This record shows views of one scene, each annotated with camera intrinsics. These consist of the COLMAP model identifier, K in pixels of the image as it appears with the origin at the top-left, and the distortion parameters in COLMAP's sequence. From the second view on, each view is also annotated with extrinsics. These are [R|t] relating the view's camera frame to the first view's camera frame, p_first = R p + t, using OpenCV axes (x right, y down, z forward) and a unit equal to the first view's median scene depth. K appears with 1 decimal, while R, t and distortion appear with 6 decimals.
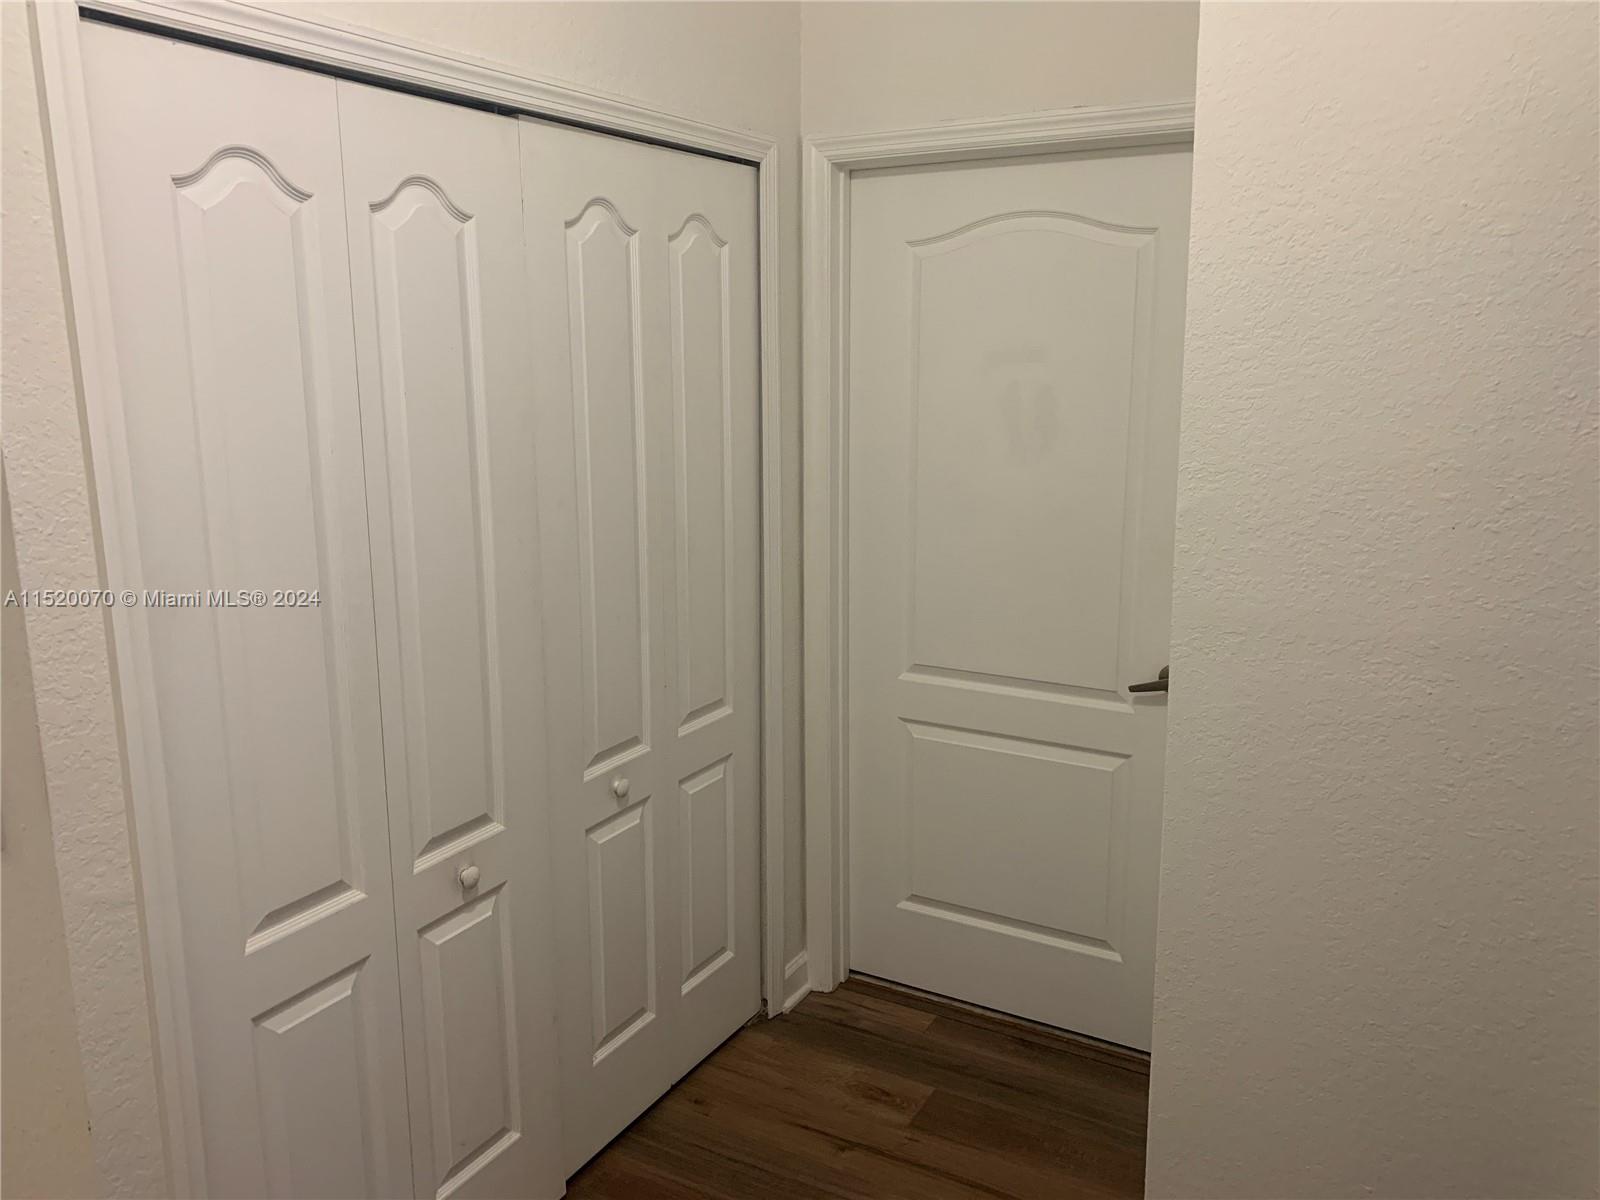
lens RADIAL K [[1235.6, 0, 808.1], [0, 1235.6, 601.3], [0, 0, 1]] dist [0.061018, -0.029608]
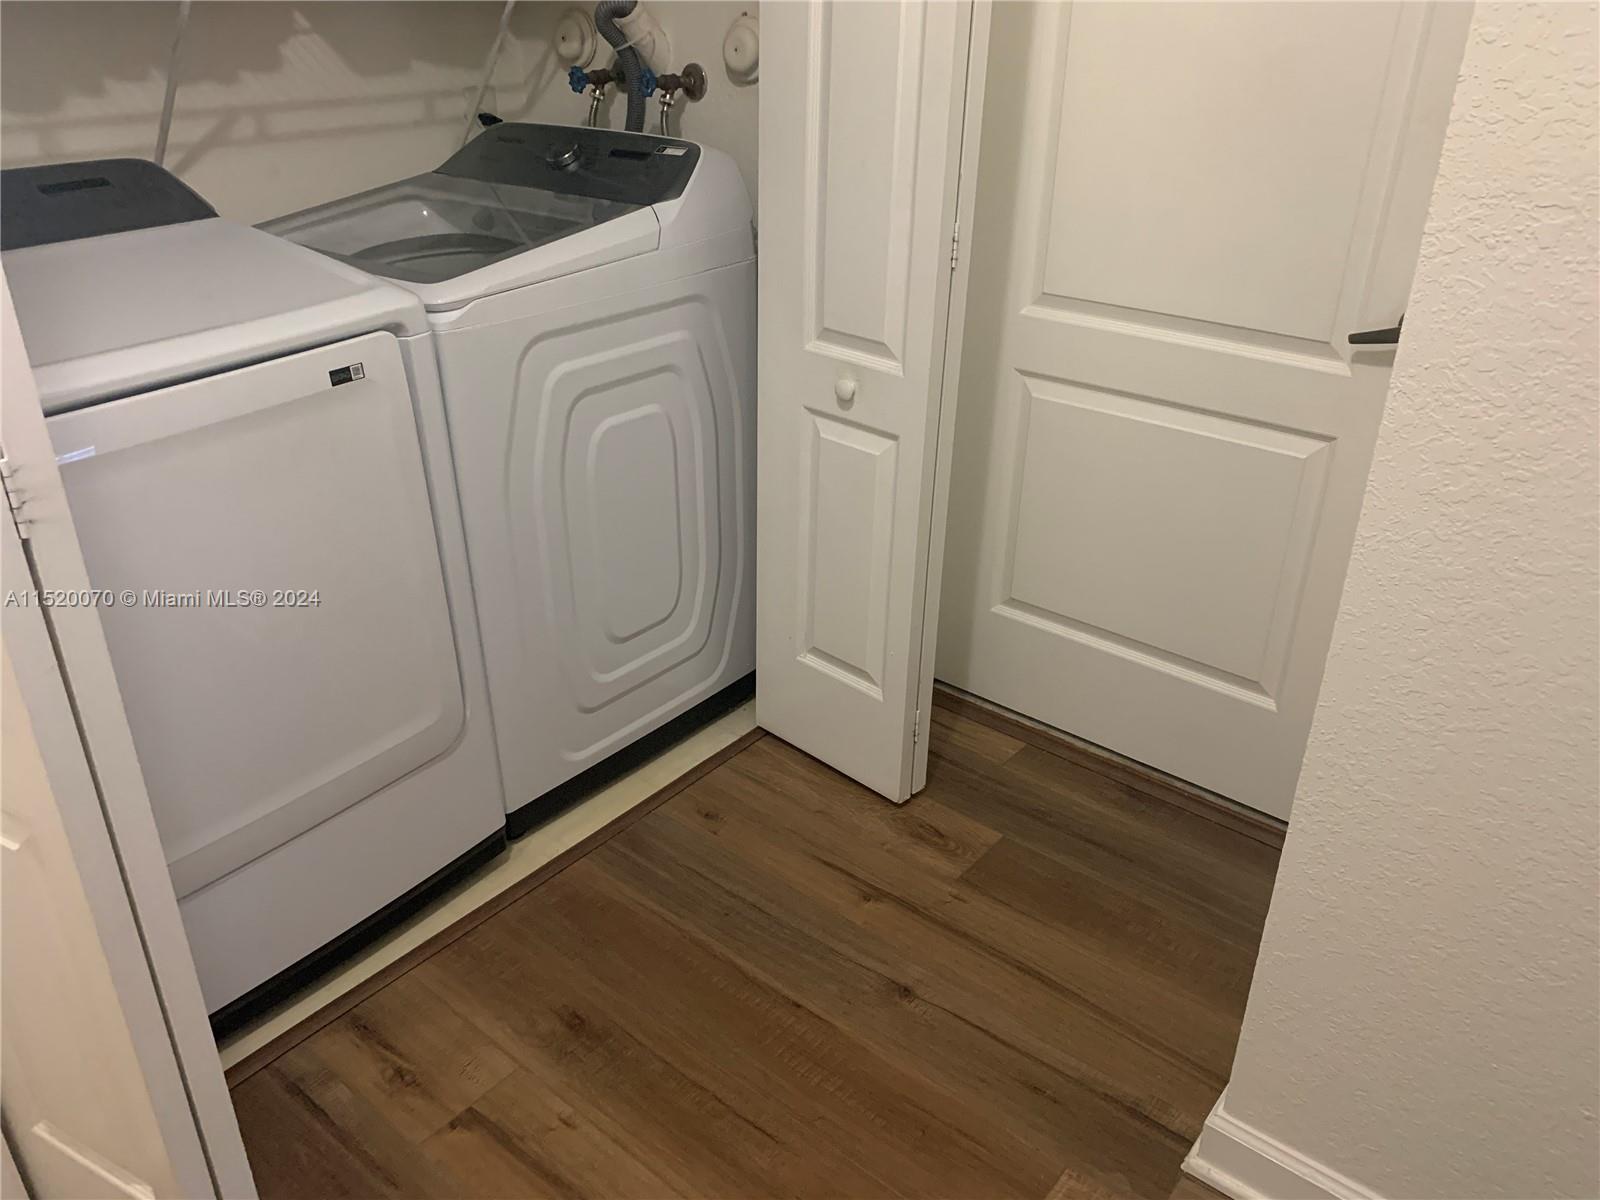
lens RADIAL K [[1235.6, 0, 796.8], [0, 1235.6, 588.9], [0, 0, 1]] dist [0.061018, -0.029608]
pose [[0.982627, 0.094508, -0.159728, 0.085632], [-0.050727, 0.964628, 0.258687, 0.041035], [0.178526, -0.246090, 0.952664, 0.264890]]
